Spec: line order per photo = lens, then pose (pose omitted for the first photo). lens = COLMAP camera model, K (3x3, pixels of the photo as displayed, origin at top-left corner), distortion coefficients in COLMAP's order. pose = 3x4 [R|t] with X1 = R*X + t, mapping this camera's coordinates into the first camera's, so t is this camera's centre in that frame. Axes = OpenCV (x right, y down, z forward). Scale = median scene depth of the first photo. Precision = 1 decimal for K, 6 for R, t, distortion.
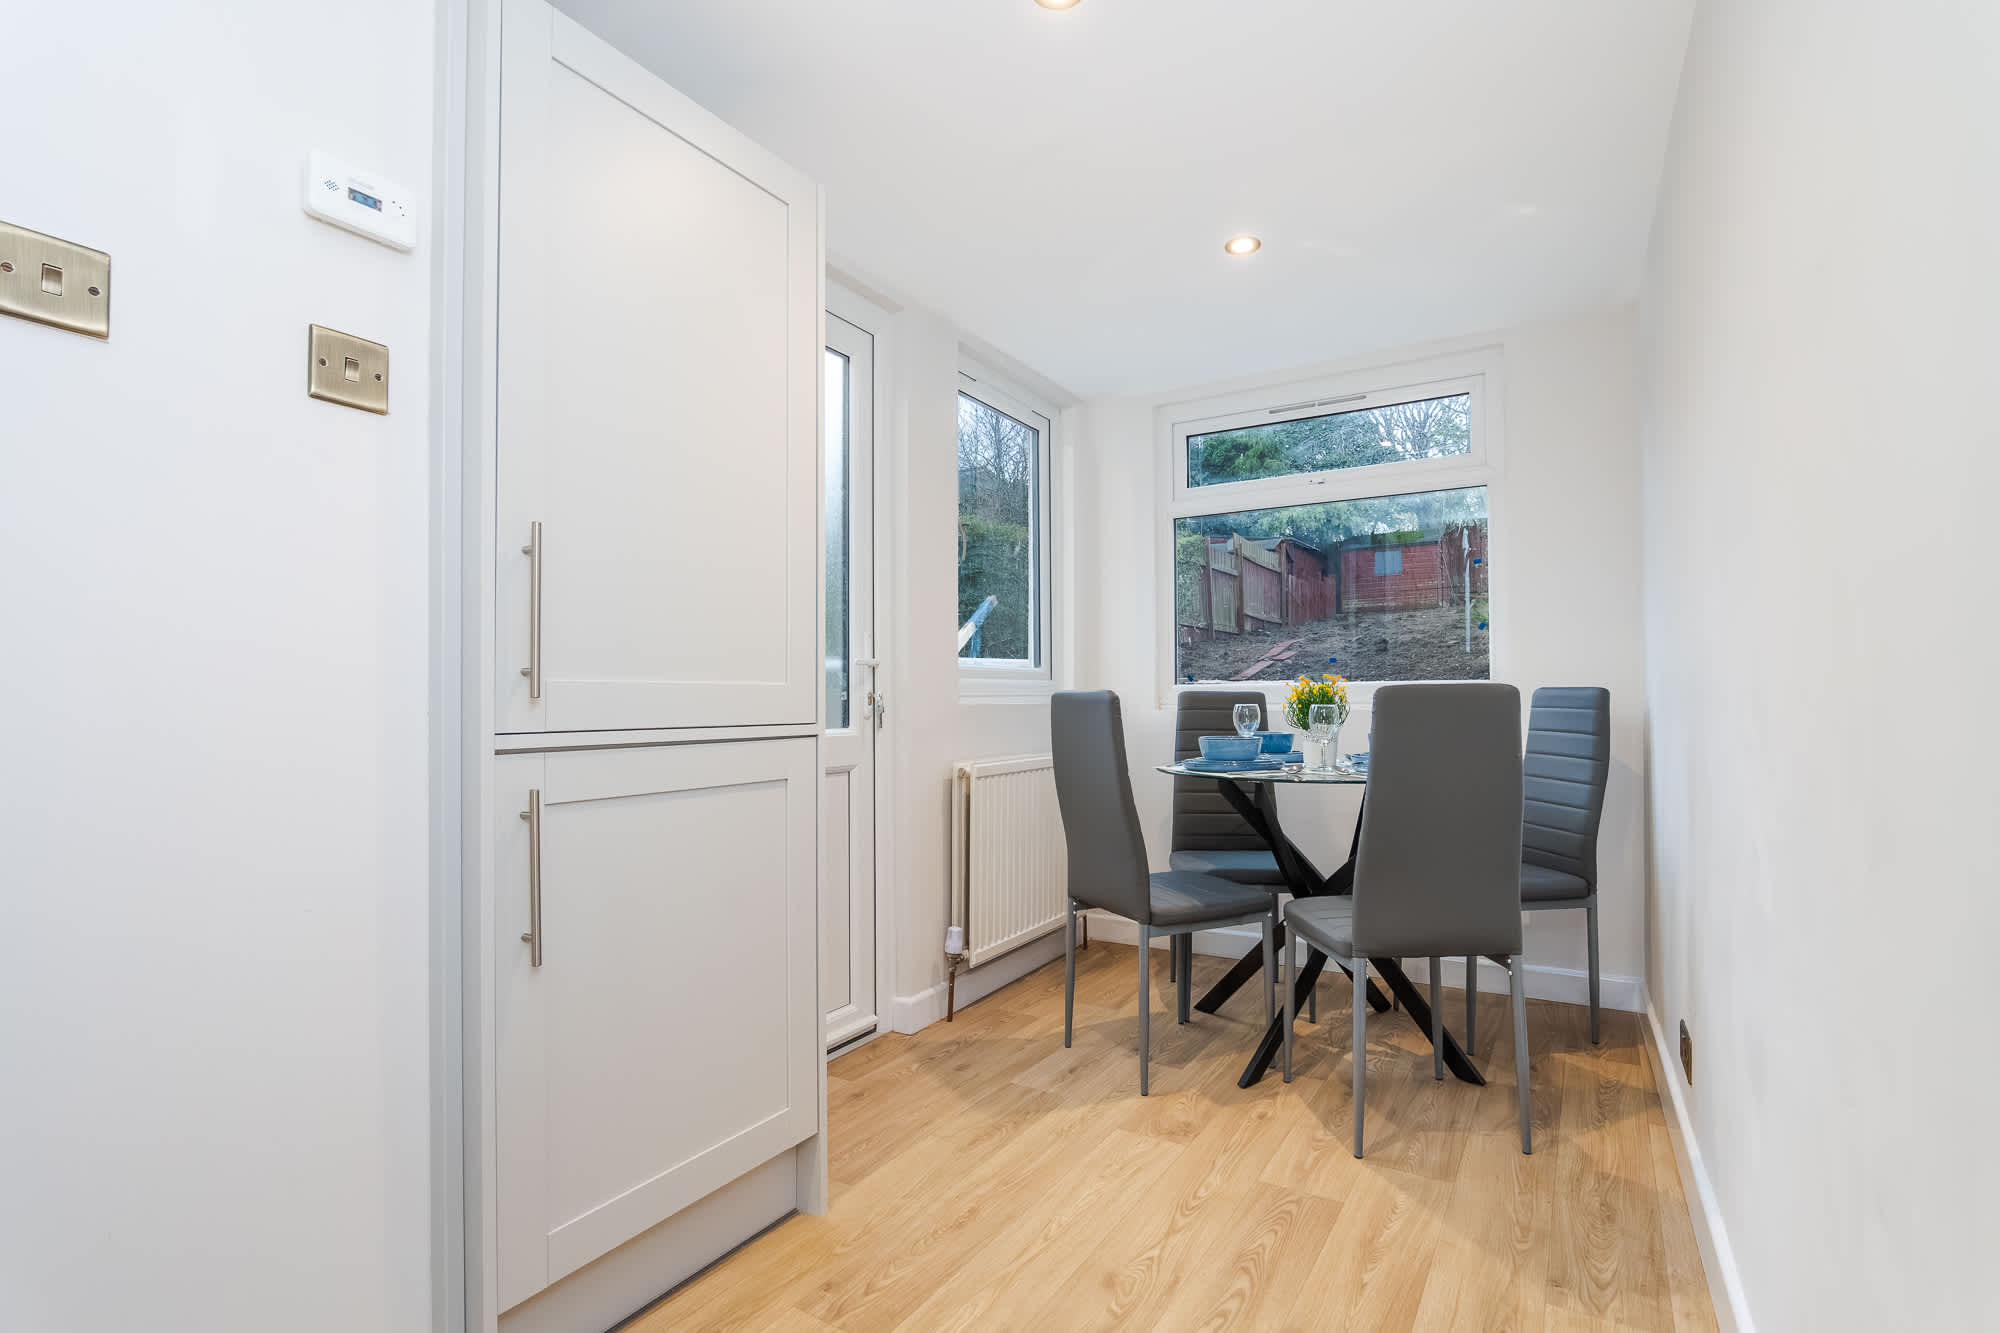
lens RADIAL K [[947.8, 0, 998.0], [0, 947.8, 680.5], [0, 0, 1]] dist [-0.018724, 0.000147]
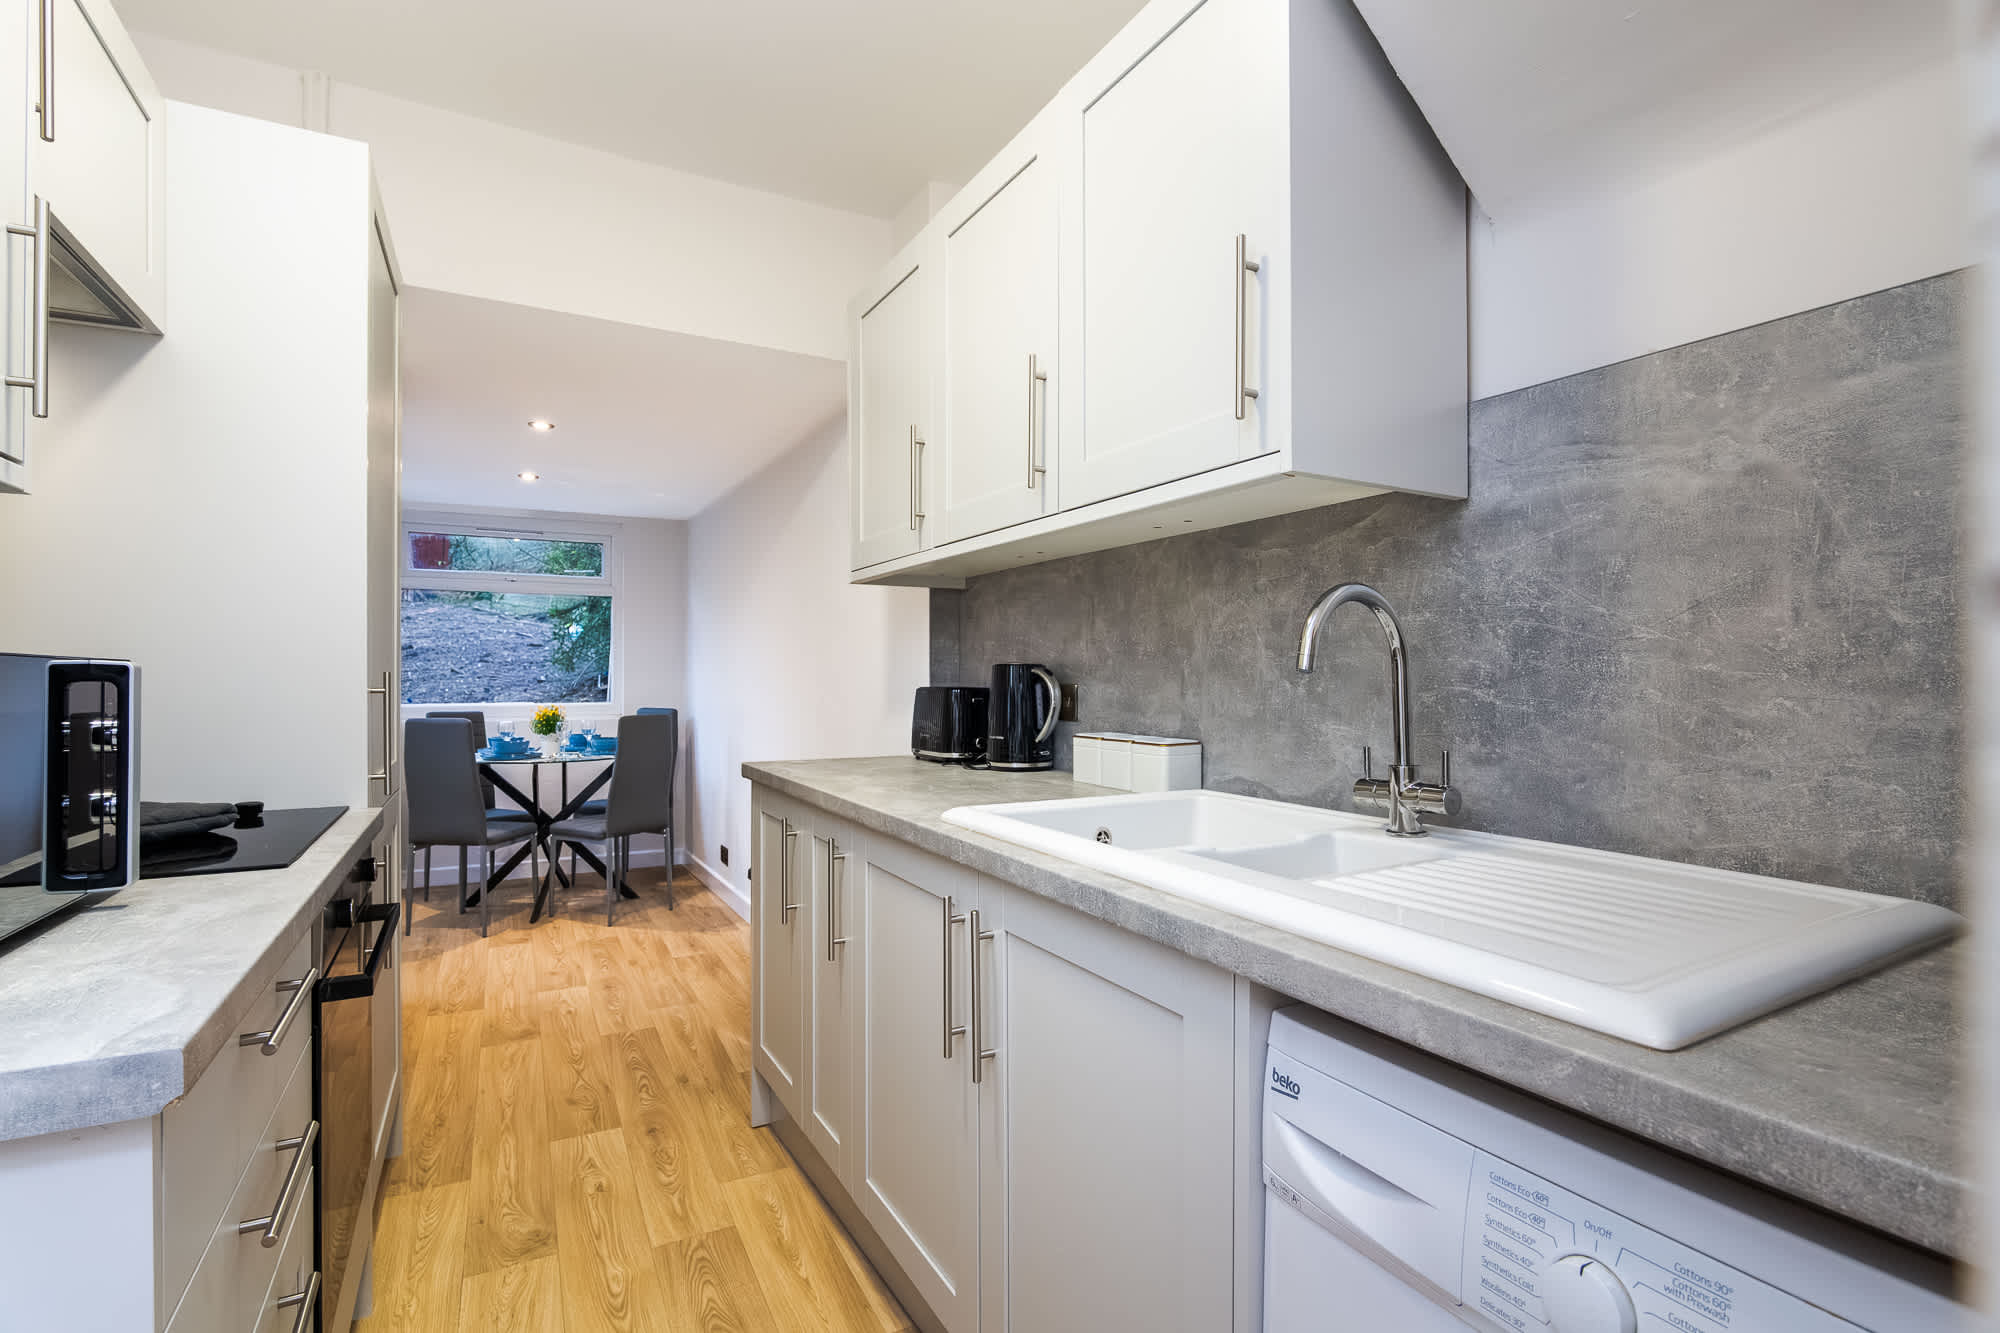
lens RADIAL K [[947.8, 0, 993.0], [0, 947.8, 669.2], [0, 0, 1]] dist [-0.018724, 0.000147]
pose [[0.509323, 0.016329, 0.860420, -0.990365], [-0.018863, 0.999792, -0.007808, -0.094019], [-0.860369, -0.012253, 0.509525, -0.833676]]
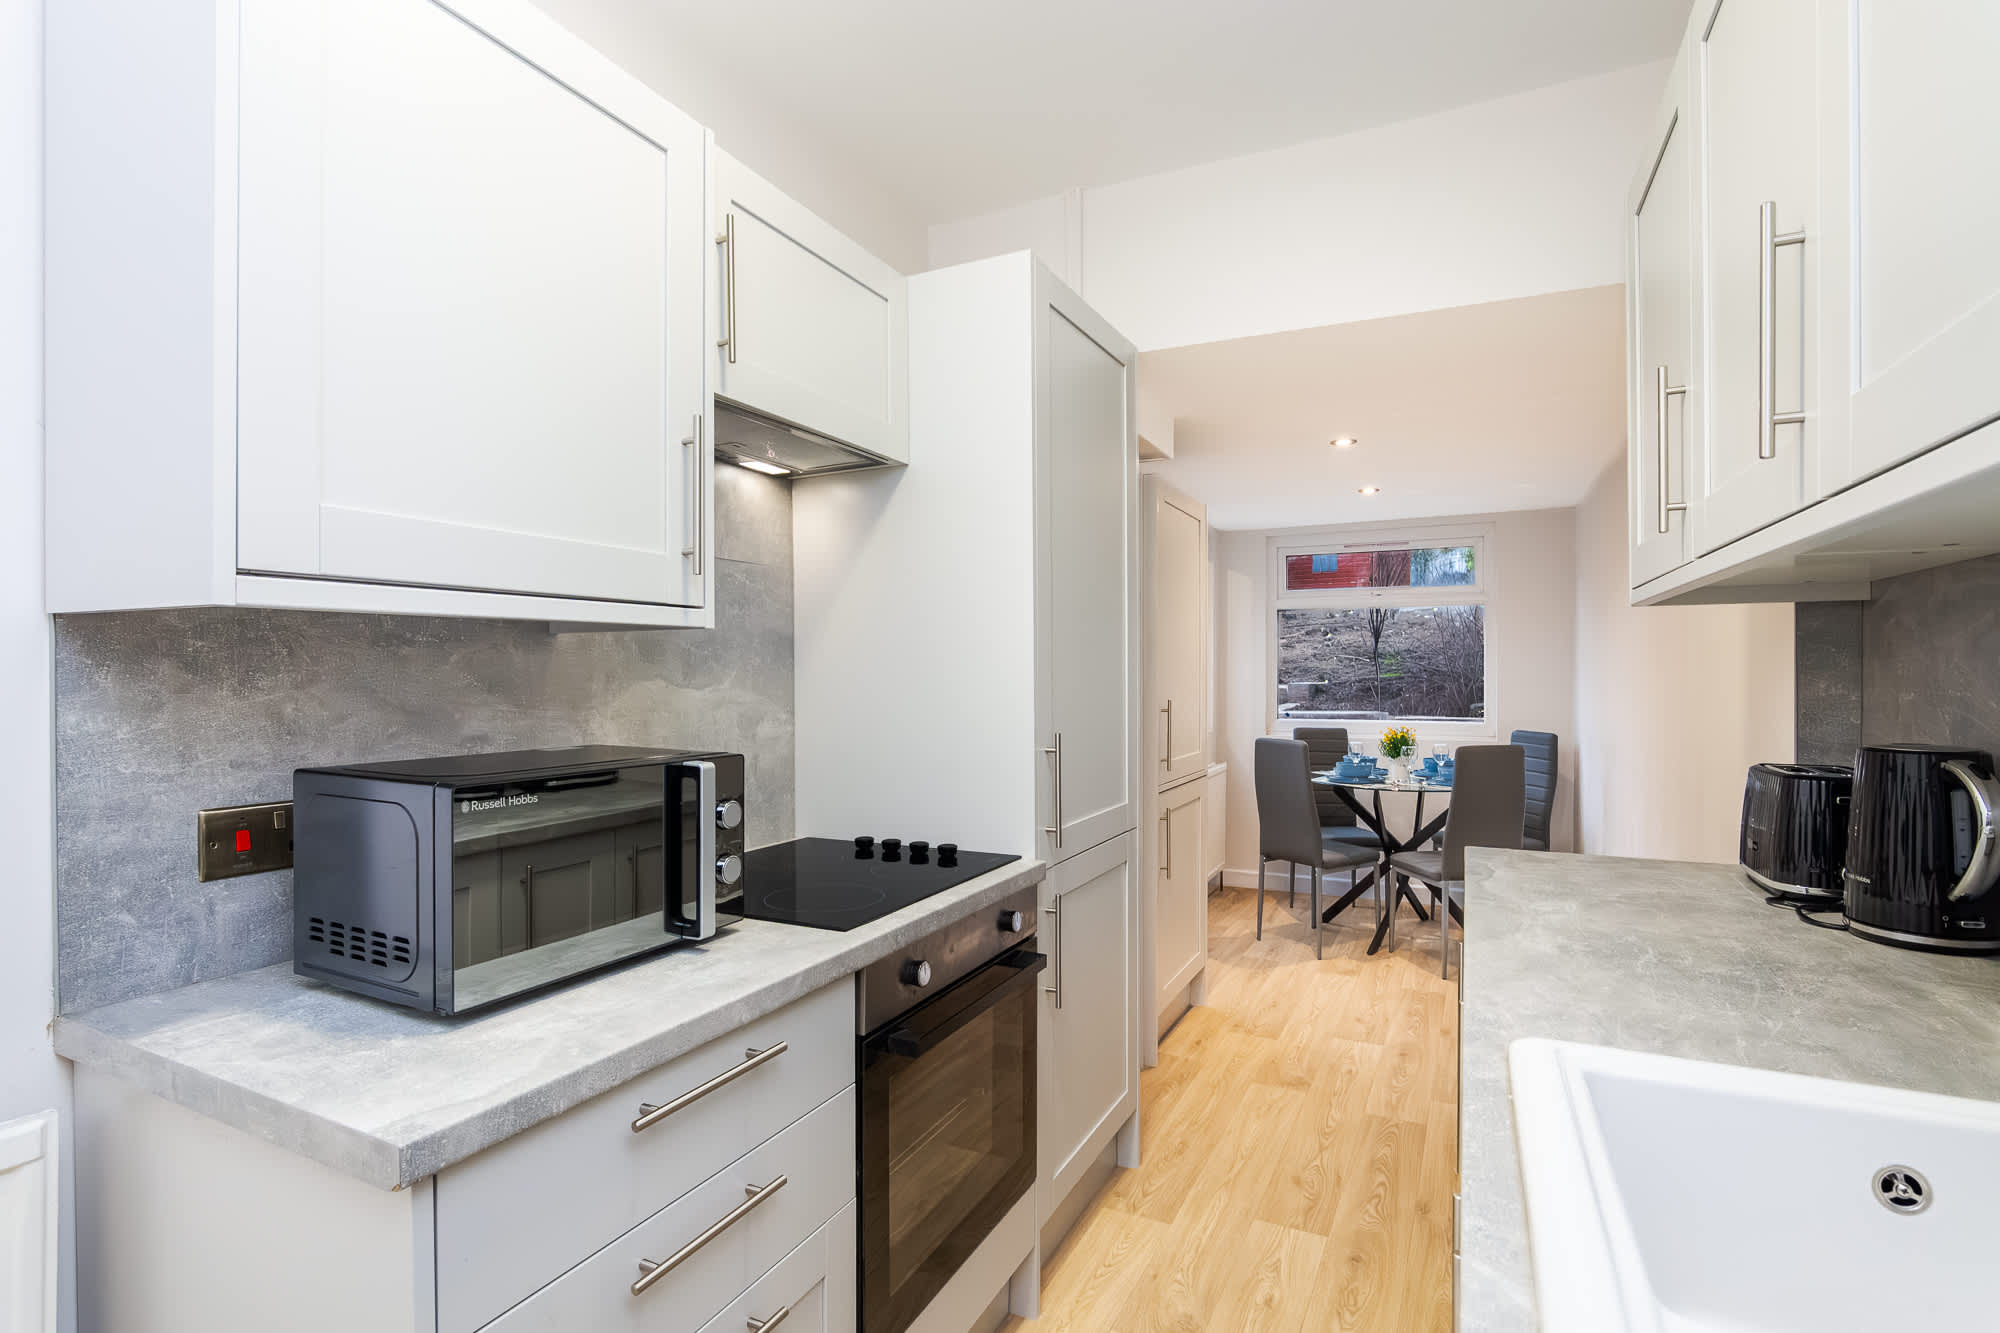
lens RADIAL K [[947.8, 0, 986.6], [0, 947.8, 670.9], [0, 0, 1]] dist [-0.018724, 0.000147]
pose [[0.997549, 0.002906, 0.069915, -0.669051], [-0.004044, 0.999862, 0.016130, -0.163719], [-0.069858, -0.016373, 0.997423, -0.844234]]
